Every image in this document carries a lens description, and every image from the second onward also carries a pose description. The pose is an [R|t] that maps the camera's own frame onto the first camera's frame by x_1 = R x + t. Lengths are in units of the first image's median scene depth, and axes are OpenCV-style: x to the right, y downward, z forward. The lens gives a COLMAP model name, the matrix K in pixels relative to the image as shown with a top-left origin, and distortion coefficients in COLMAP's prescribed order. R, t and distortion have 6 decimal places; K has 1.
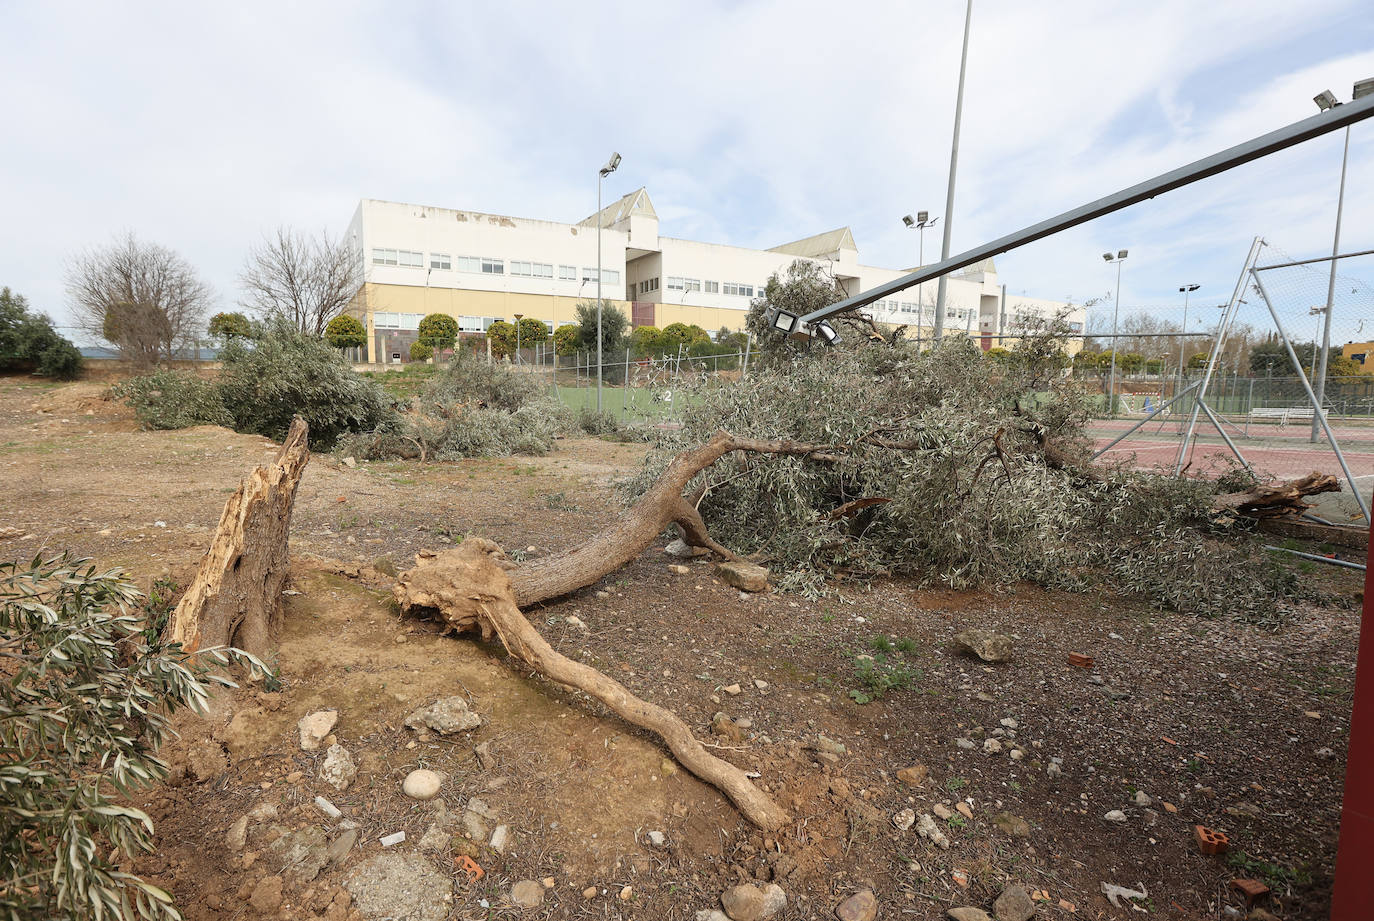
lens RADIAL K [[672.7, 0, 631.3], [0, 672.7, 468.2], [0, 0, 1]] dist [-0.062931, 0.040885]
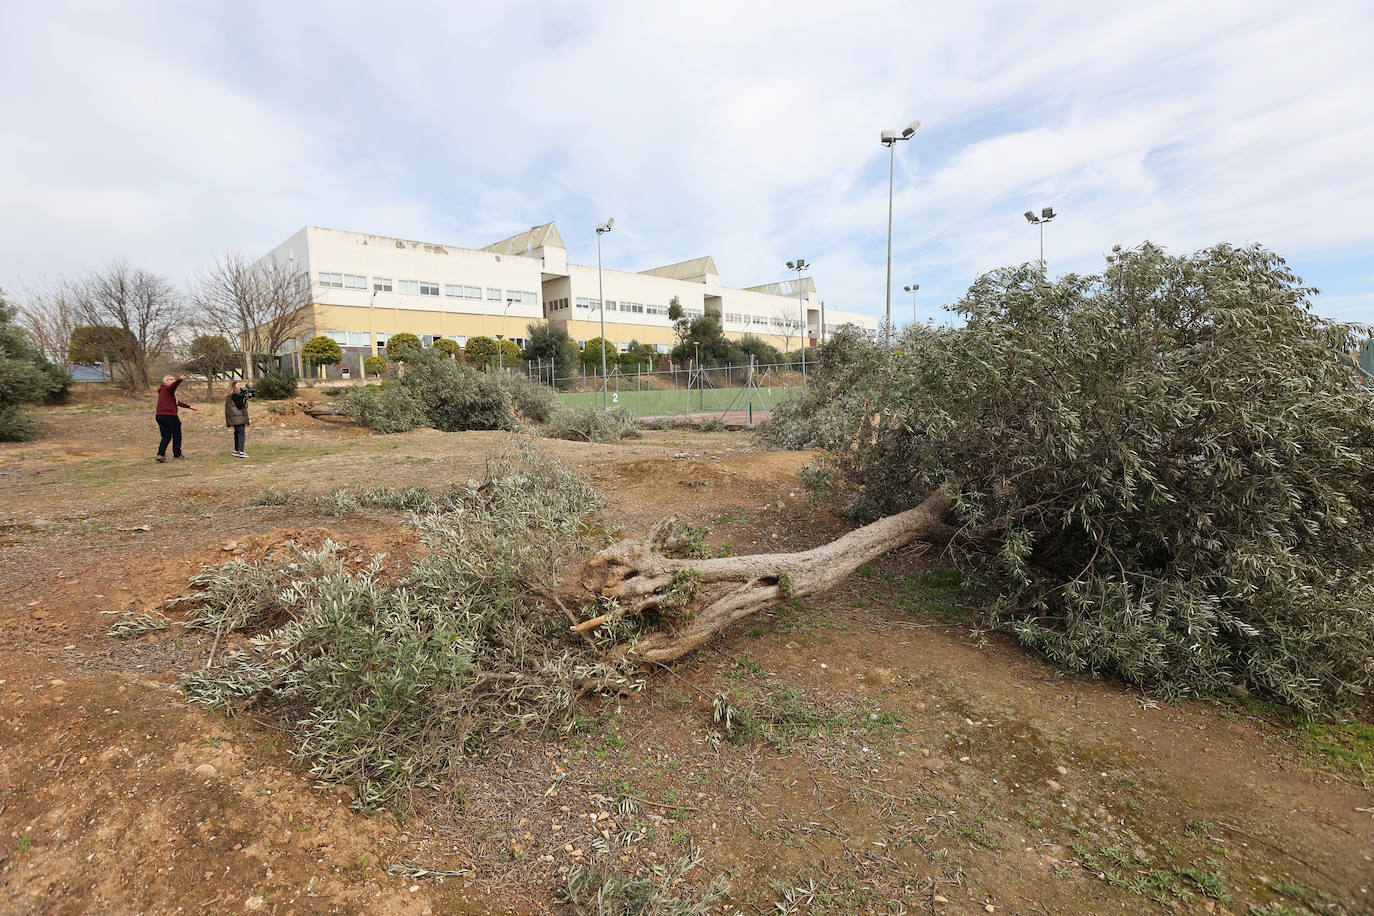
lens RADIAL K [[638.1, 0, 679.5], [0, 638.1, 446.3], [0, 0, 1]] dist [-0.041570, 0.013530]
pose [[0.949001, -0.065831, 0.308324, -0.147740], [0.076146, 0.996864, -0.021529, 0.014855], [-0.305940, 0.043908, 0.951038, -0.120368]]
